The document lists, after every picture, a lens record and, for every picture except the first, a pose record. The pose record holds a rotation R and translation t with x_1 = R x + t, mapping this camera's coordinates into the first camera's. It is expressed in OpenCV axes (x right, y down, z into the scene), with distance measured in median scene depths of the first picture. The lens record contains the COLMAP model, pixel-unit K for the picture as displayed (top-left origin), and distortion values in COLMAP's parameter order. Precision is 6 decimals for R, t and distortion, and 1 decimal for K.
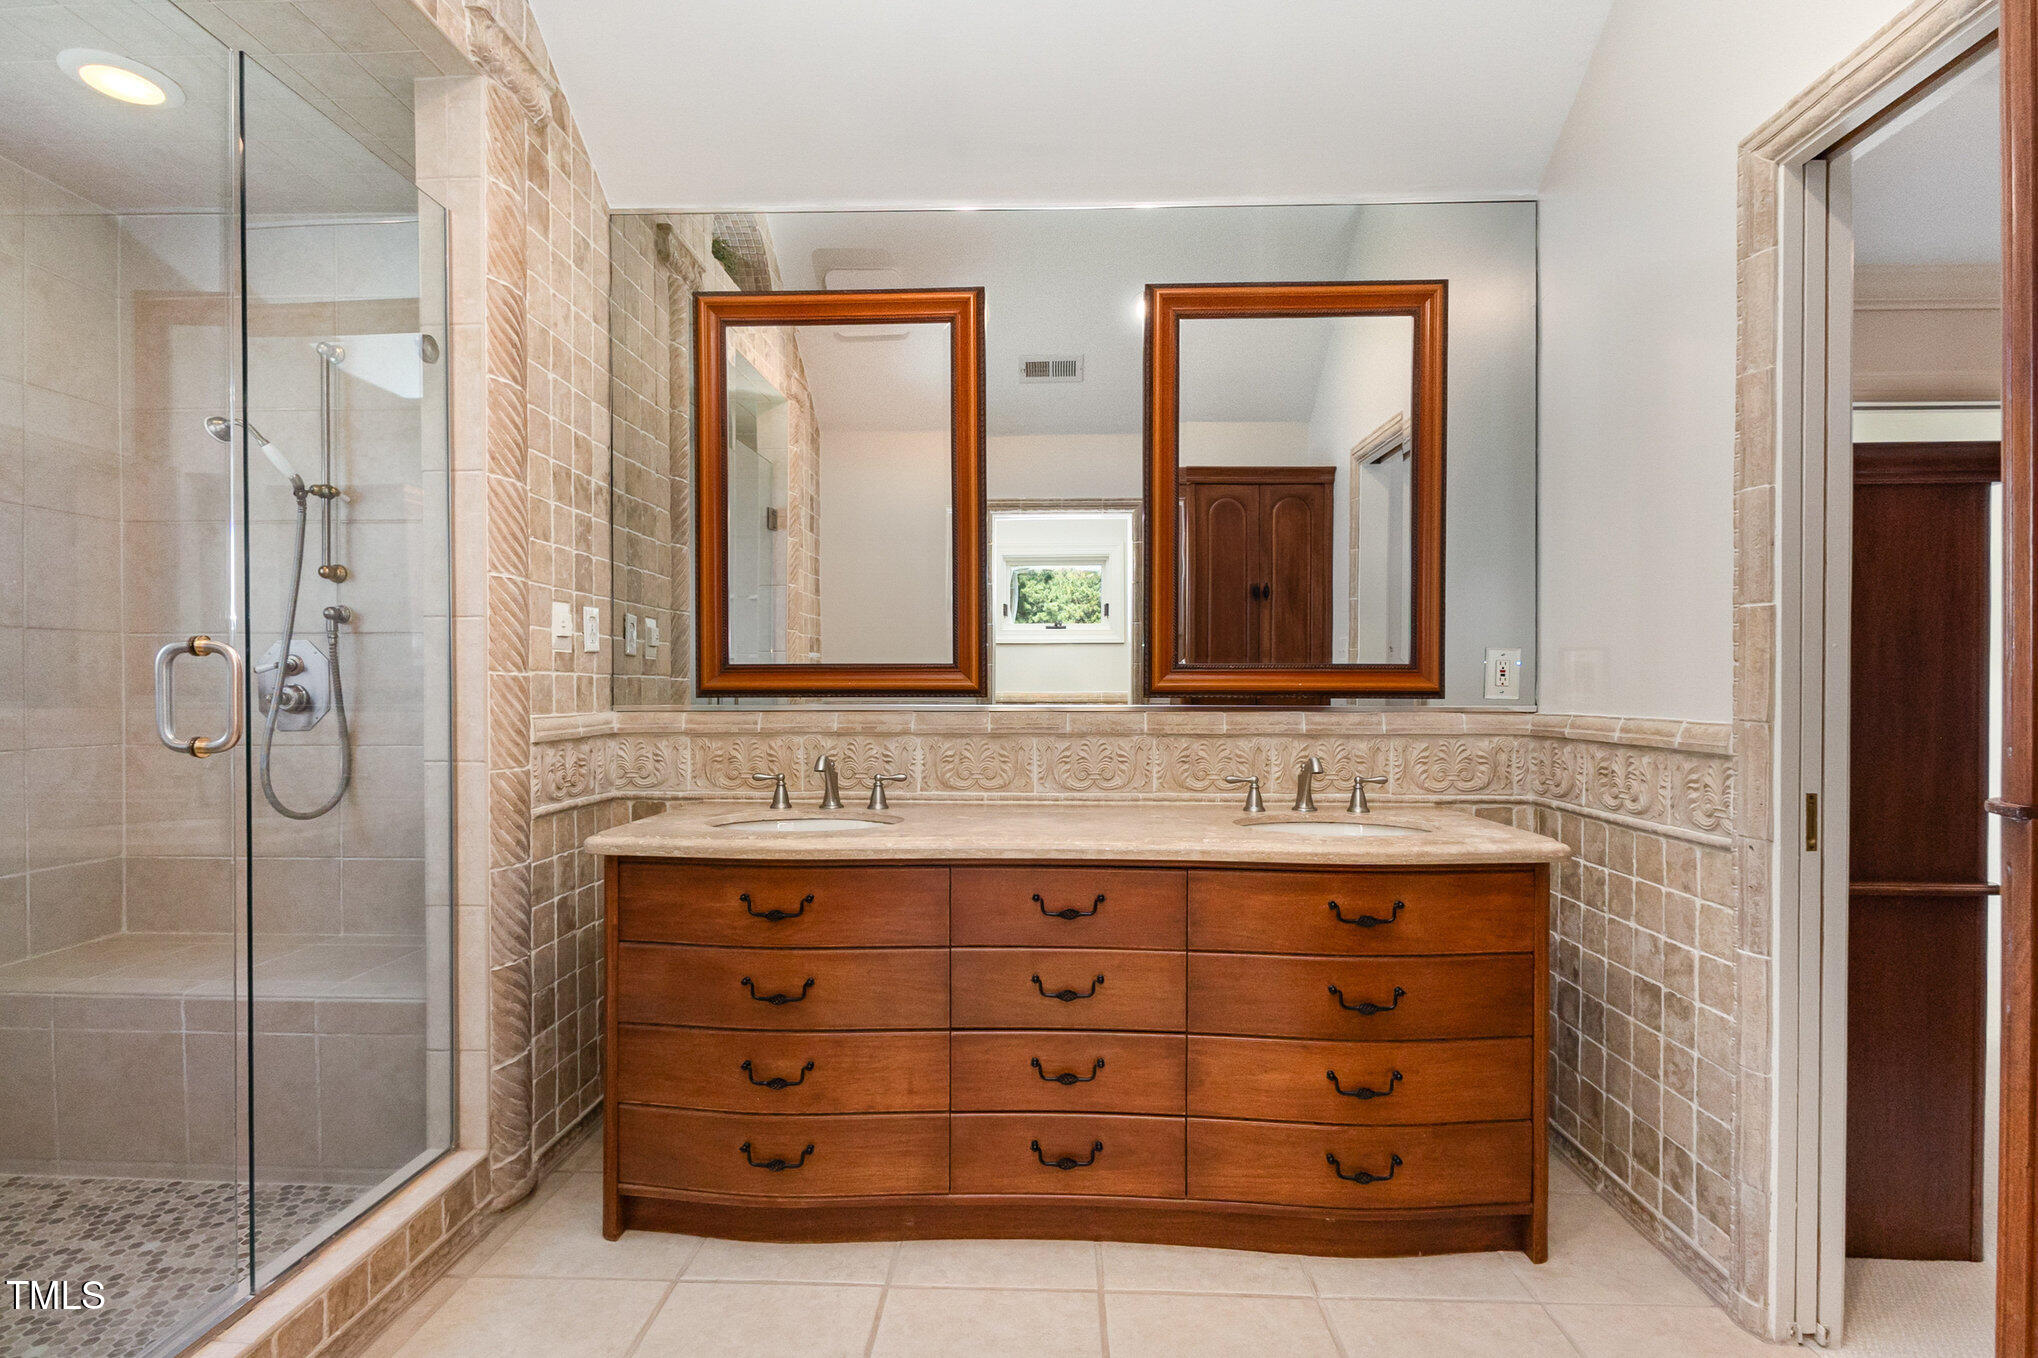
lens RADIAL K [[996.3, 0, 1019.0], [0, 996.3, 679.0], [0, 0, 1]] dist [-0.000539, 0.000065]
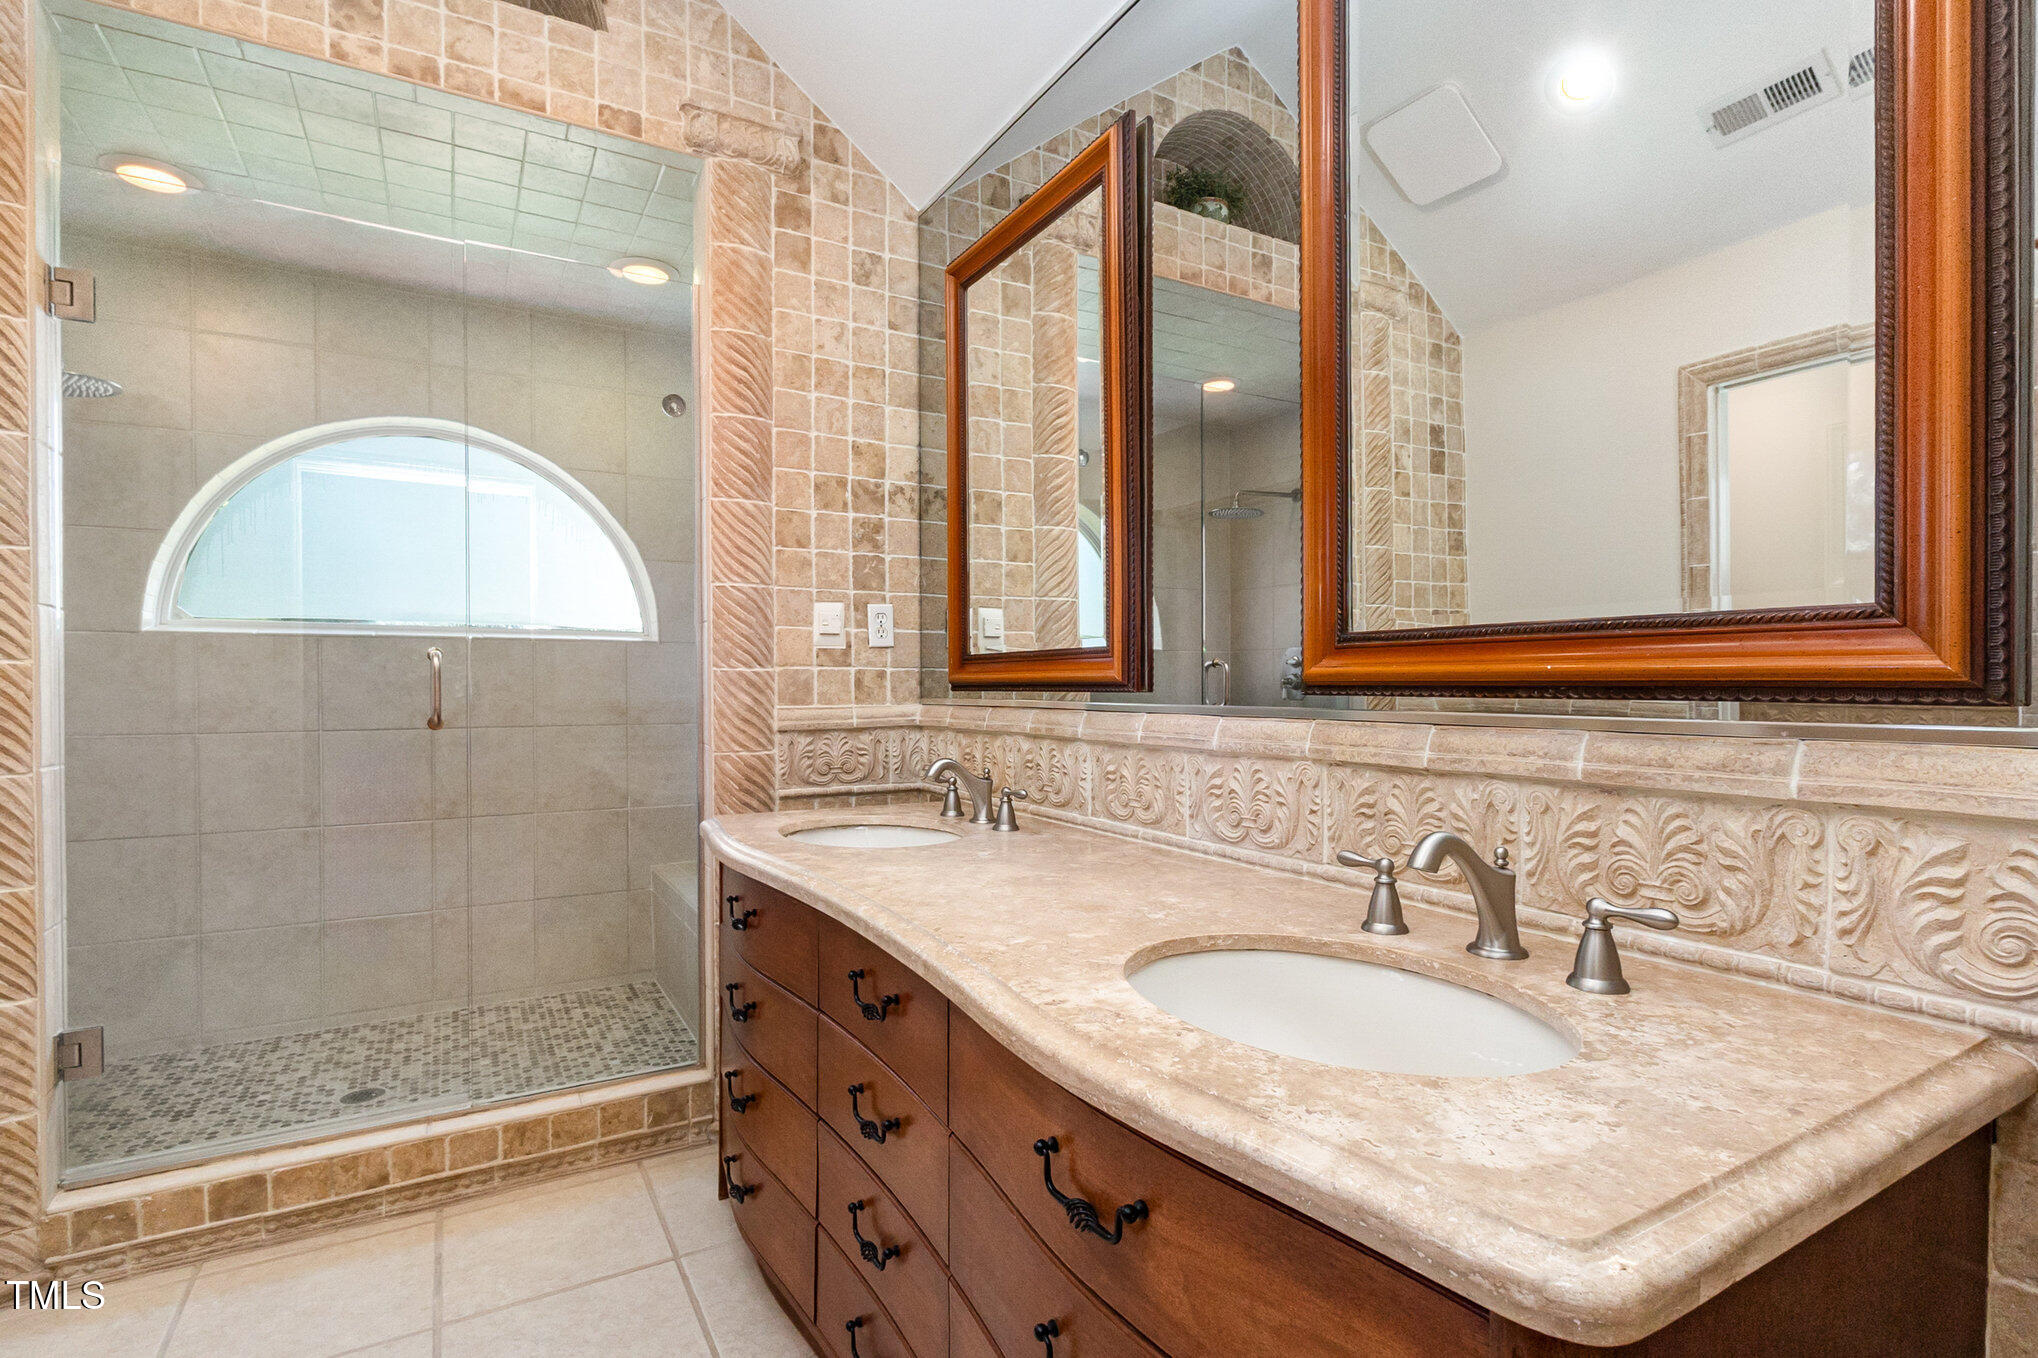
lens RADIAL K [[996.3, 0, 1019.0], [0, 996.3, 679.0], [0, 0, 1]] dist [-0.000539, 0.000065]
pose [[0.524618, -0.004800, -0.851324, 0.532538], [0.012977, 0.999913, 0.002359, 0.005960], [0.851239, -0.012286, 0.524634, 0.568533]]
